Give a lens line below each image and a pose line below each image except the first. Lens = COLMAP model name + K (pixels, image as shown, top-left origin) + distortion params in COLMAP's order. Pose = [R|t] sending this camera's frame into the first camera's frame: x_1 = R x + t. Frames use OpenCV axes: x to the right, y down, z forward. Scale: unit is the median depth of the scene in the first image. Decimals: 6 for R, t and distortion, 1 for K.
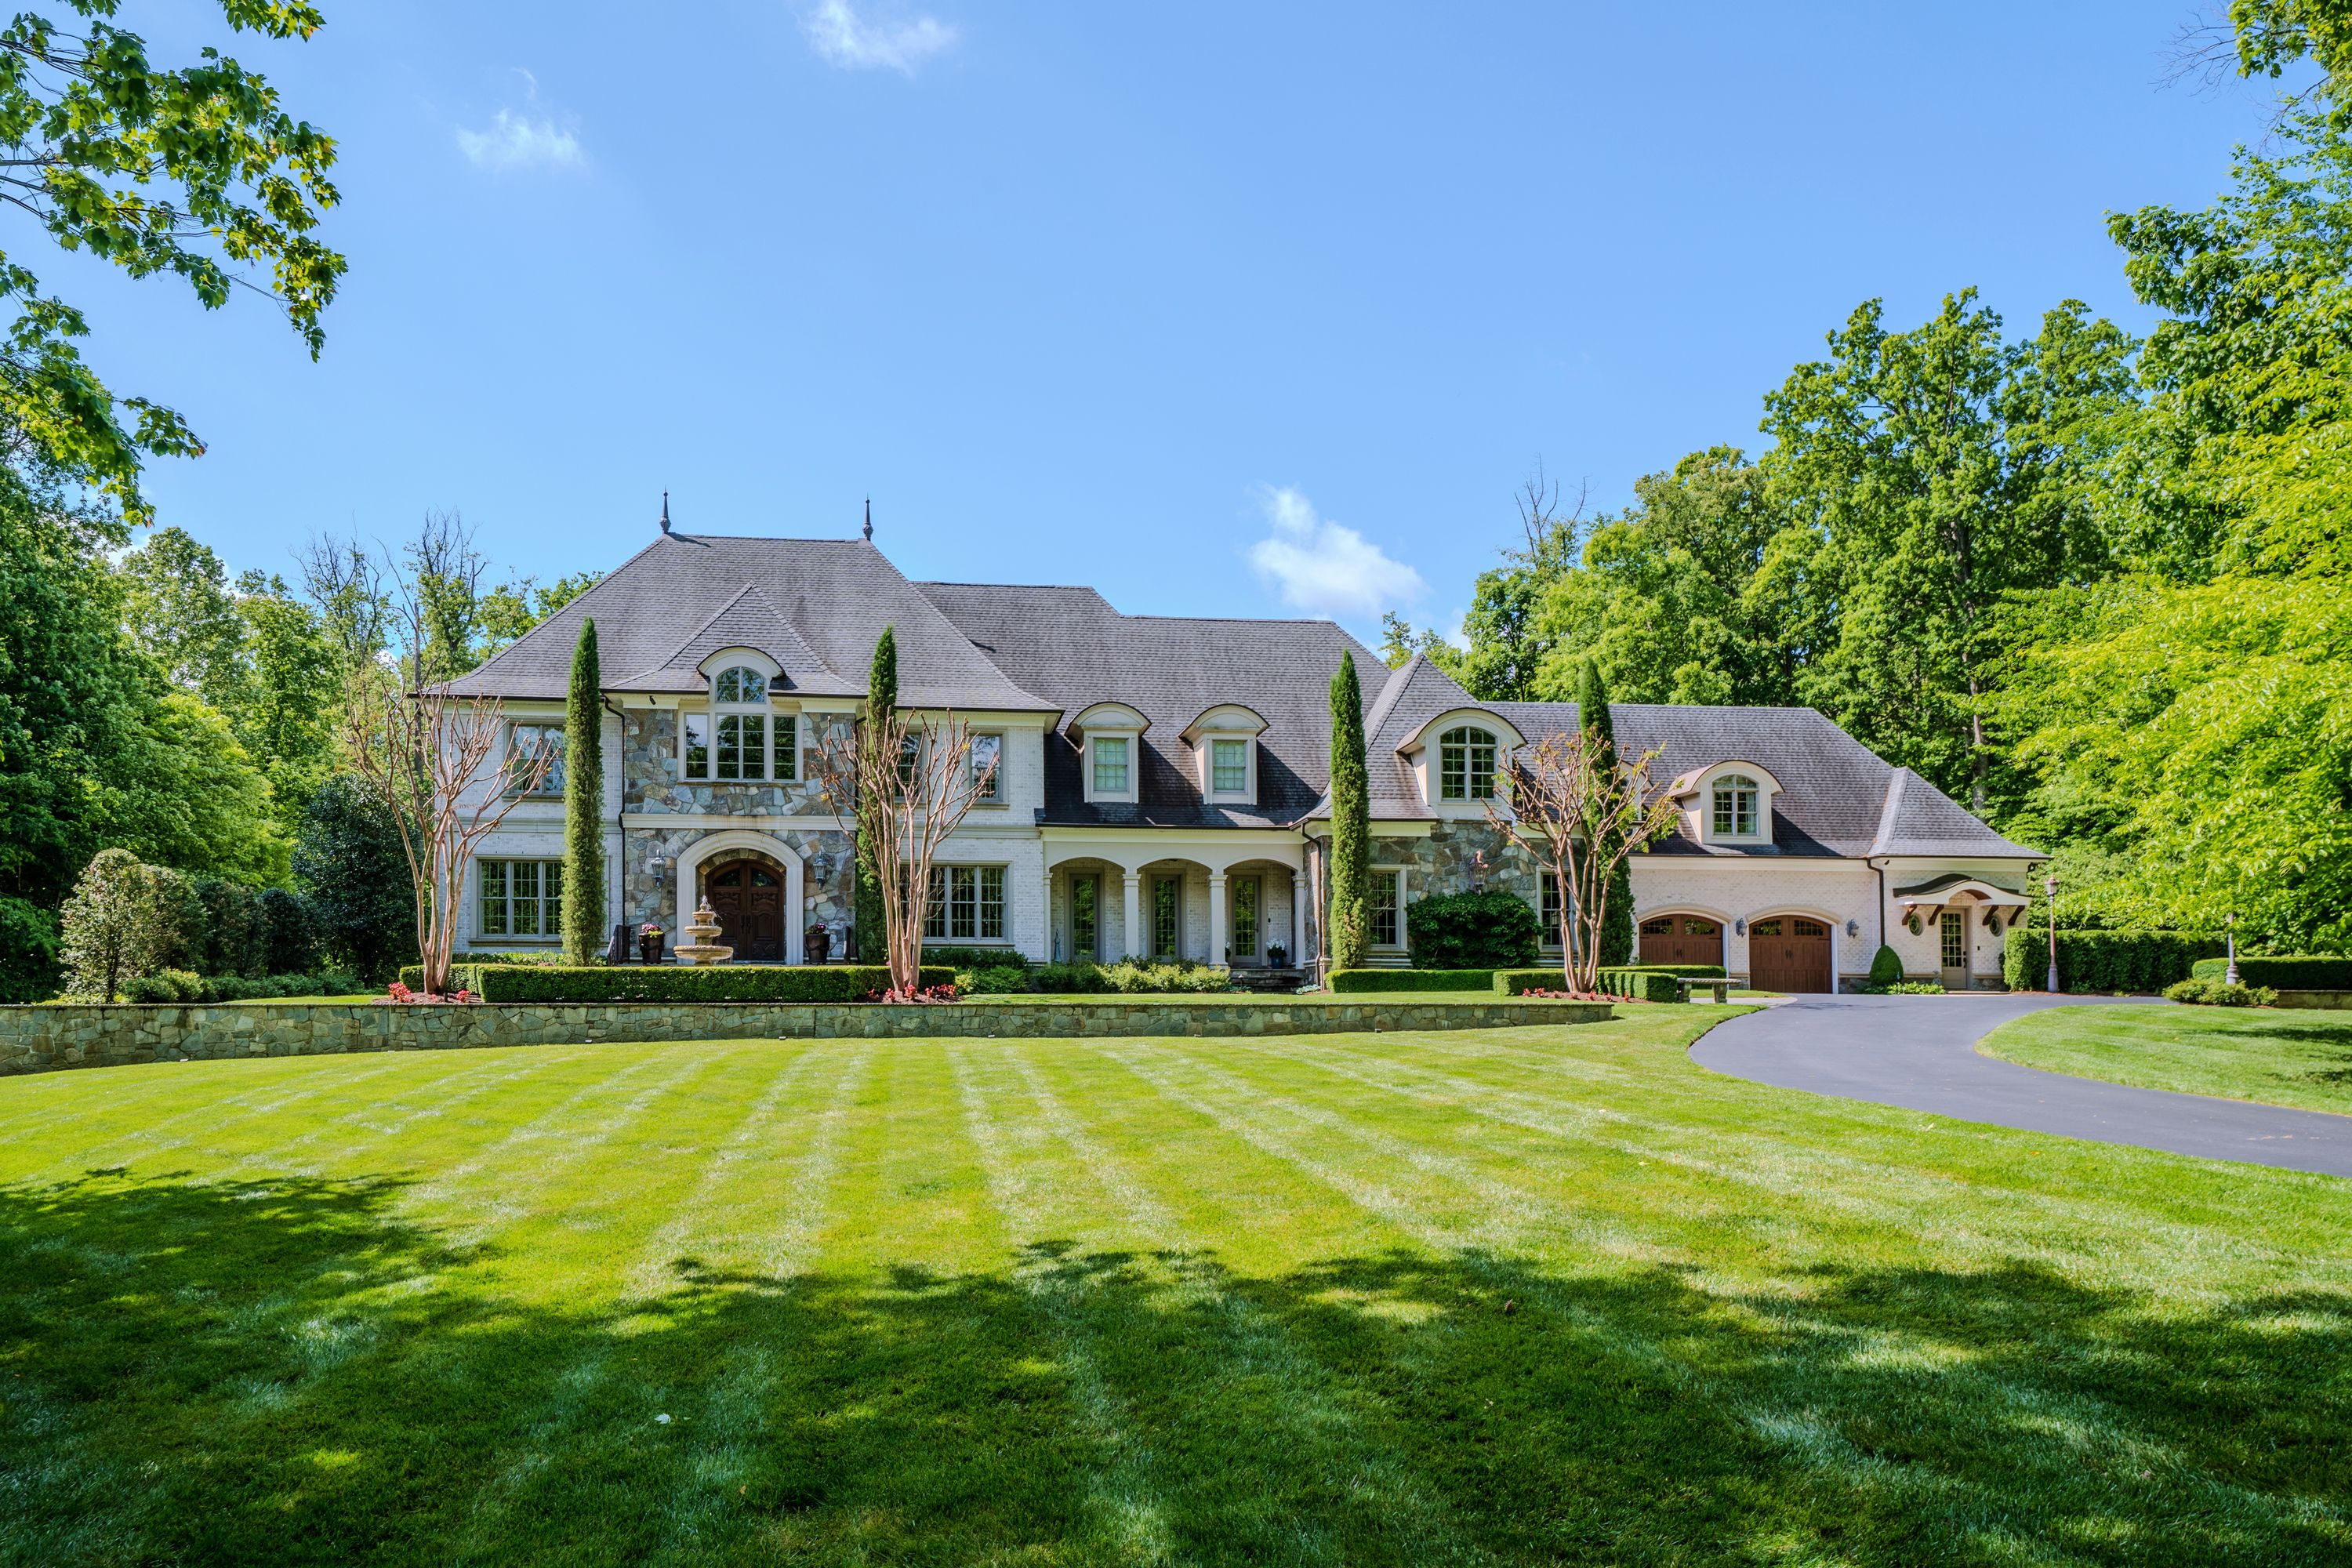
lens RADIAL K [[1411.3, 0, 1176.9], [0, 1411.3, 888.6], [0, 0, 1]] dist [0.061736, -0.000264]
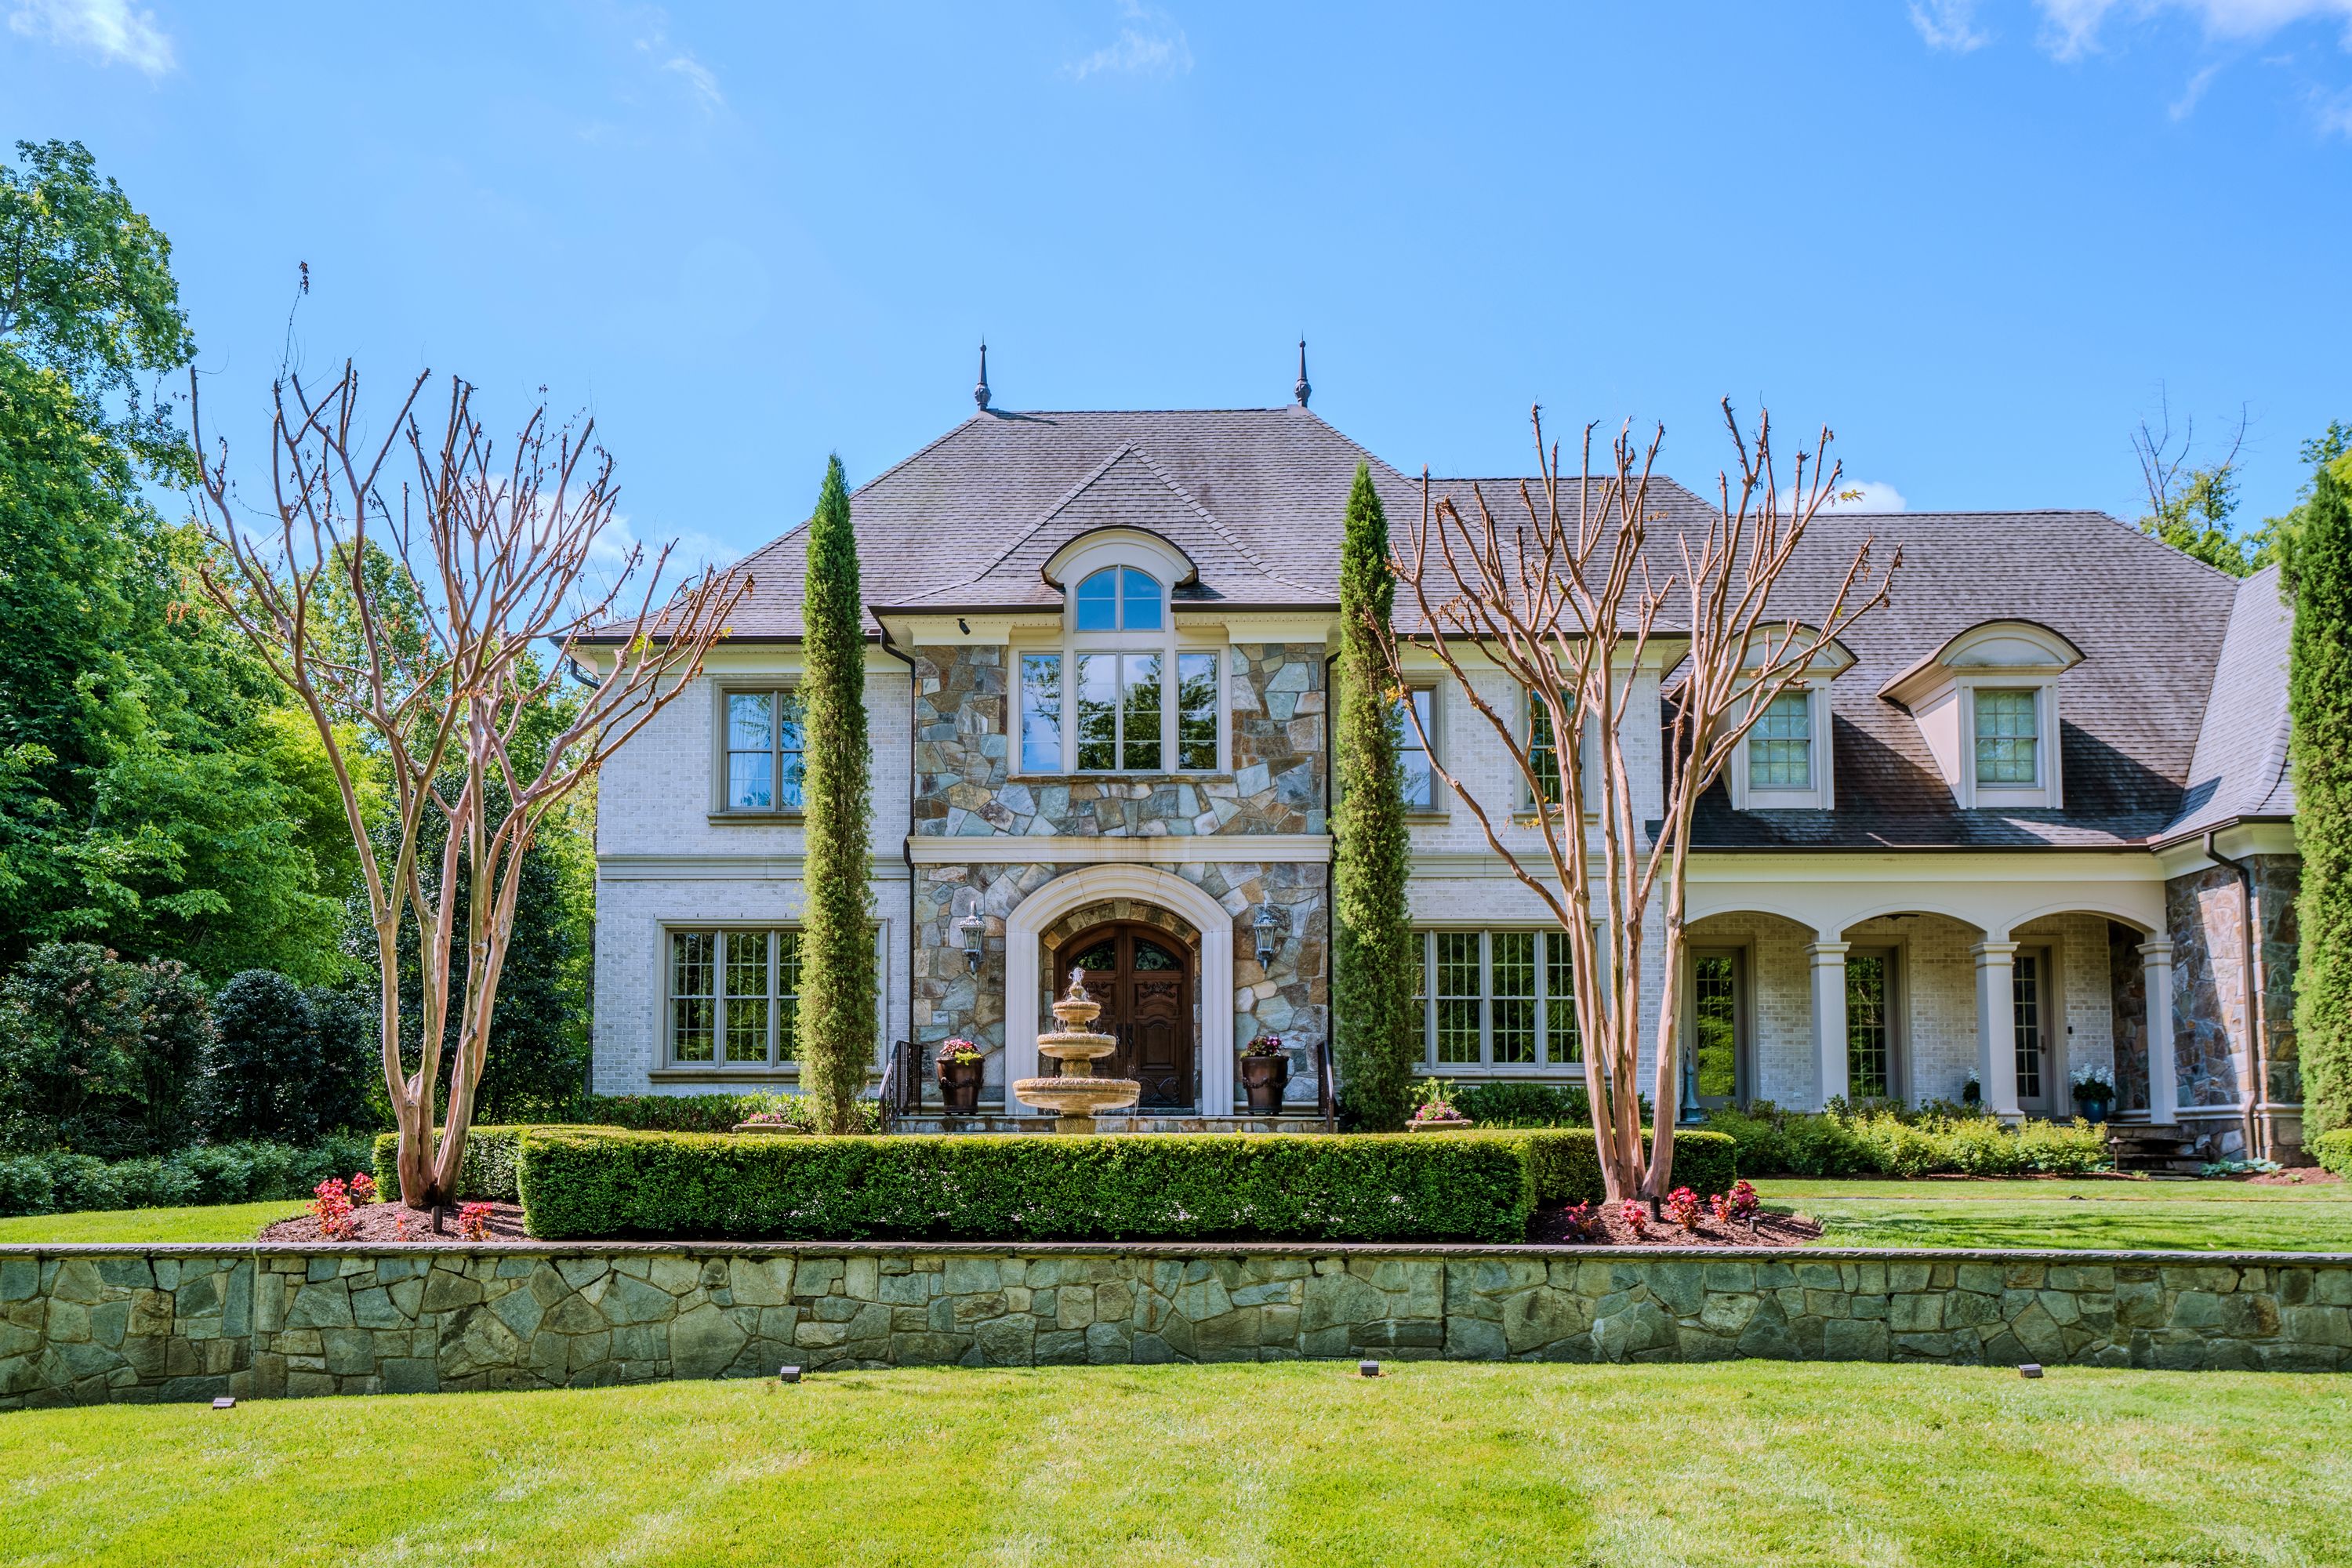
lens RADIAL K [[1594.8, 0, 1337.0], [0, 1594.8, 930.2], [0, 0, 1]] dist [0.050855, 0.005442]
pose [[0.993120, -0.016050, -0.115996, -0.153639], [0.009695, 0.998431, -0.055144, 0.017696], [0.116699, 0.053640, 0.991718, 0.405880]]
